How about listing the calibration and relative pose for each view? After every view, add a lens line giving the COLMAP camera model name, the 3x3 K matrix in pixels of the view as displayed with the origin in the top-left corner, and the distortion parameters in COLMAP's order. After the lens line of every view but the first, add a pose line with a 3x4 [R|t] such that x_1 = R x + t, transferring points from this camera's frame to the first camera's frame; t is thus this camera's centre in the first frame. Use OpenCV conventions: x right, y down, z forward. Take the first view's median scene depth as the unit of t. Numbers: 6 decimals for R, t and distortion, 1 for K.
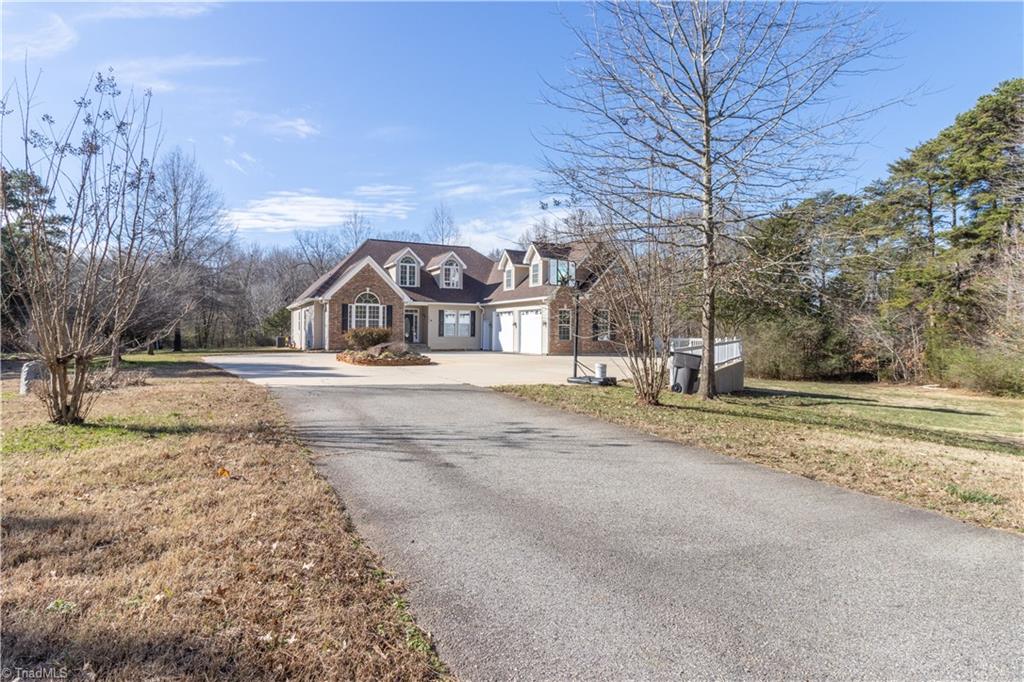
lens RADIAL K [[557.7, 0, 511.4], [0, 557.7, 345.5], [0, 0, 1]] dist [0.002529, 0.000541]
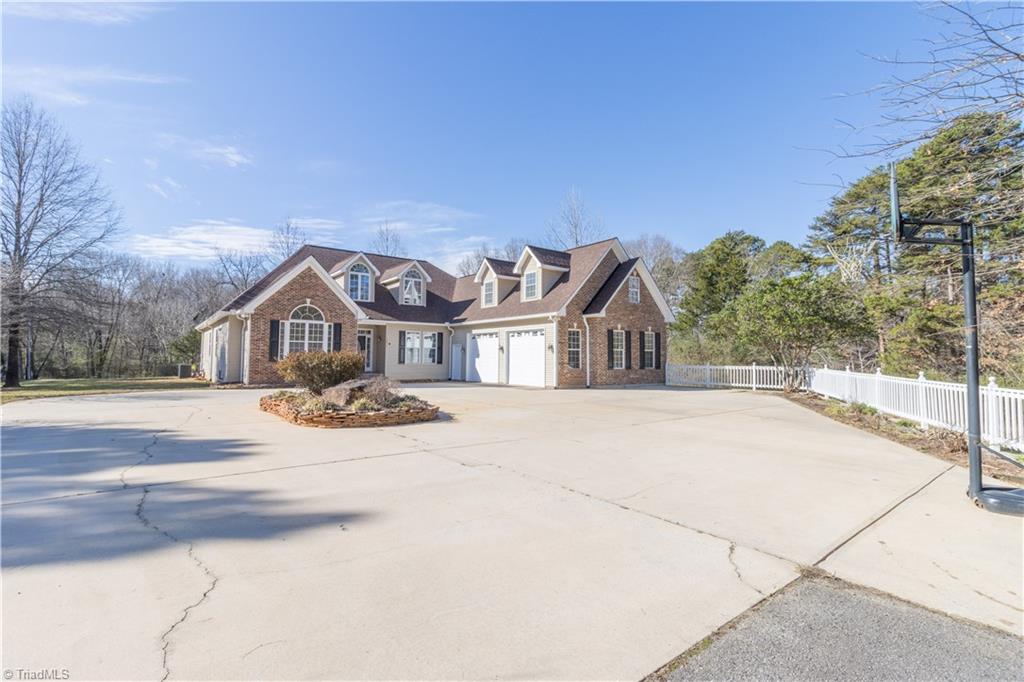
lens RADIAL K [[490.8, 0, 513.7], [0, 490.8, 334.4], [0, 0, 1]] dist [-0.003056, 0.000100]
pose [[0.985304, 0.006588, 0.170680, -0.089220], [0.005588, 0.997478, -0.070757, -0.007940], [-0.170716, 0.070671, 0.982783, 0.283828]]
